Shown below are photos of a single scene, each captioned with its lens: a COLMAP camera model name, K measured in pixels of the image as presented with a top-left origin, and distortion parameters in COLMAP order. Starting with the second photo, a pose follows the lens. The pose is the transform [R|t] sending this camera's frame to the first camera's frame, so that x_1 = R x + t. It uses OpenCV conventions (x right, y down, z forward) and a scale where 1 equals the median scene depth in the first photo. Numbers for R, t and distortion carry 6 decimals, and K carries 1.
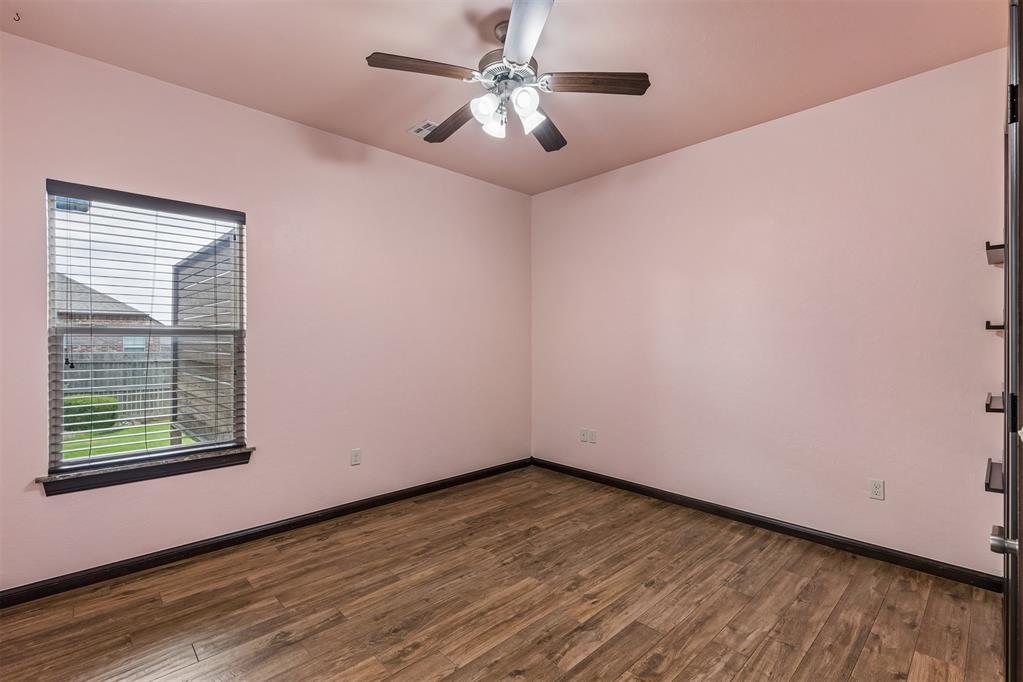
lens RADIAL K [[461.1, 0, 510.4], [0, 461.1, 342.2], [0, 0, 1]] dist [0.025309, 0.000106]
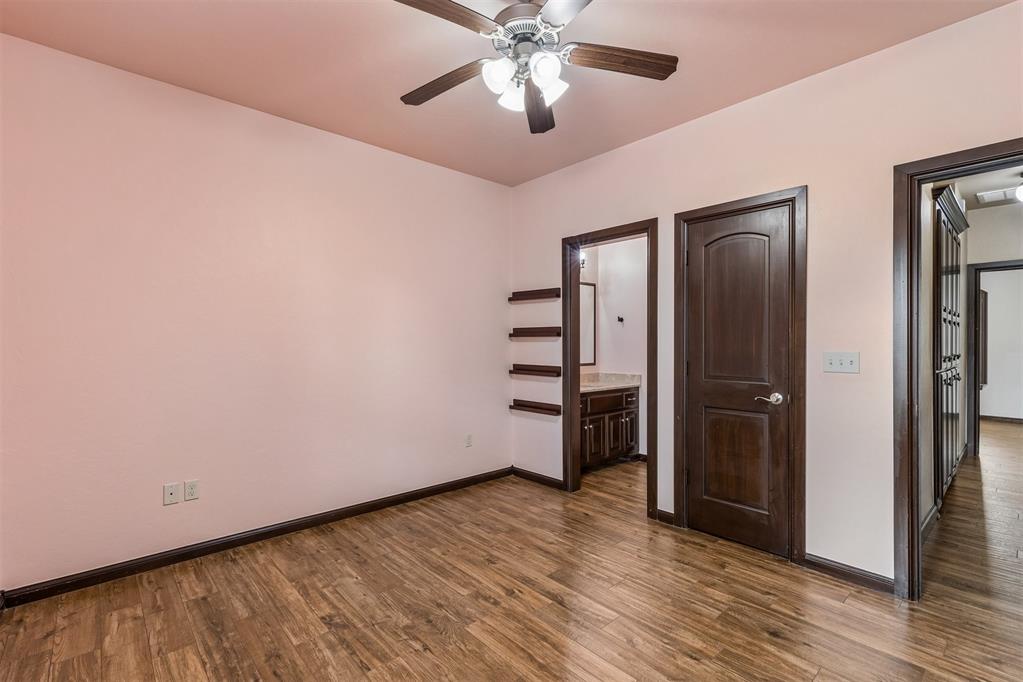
lens RADIAL K [[461.1, 0, 510.4], [0, 461.1, 342.2], [0, 0, 1]] dist [0.025309, 0.000106]
pose [[0.030483, -0.002107, 0.999533, -0.725763], [-0.002837, 0.999994, 0.002195, -0.014538], [-0.999531, -0.002903, 0.030477, 0.809618]]
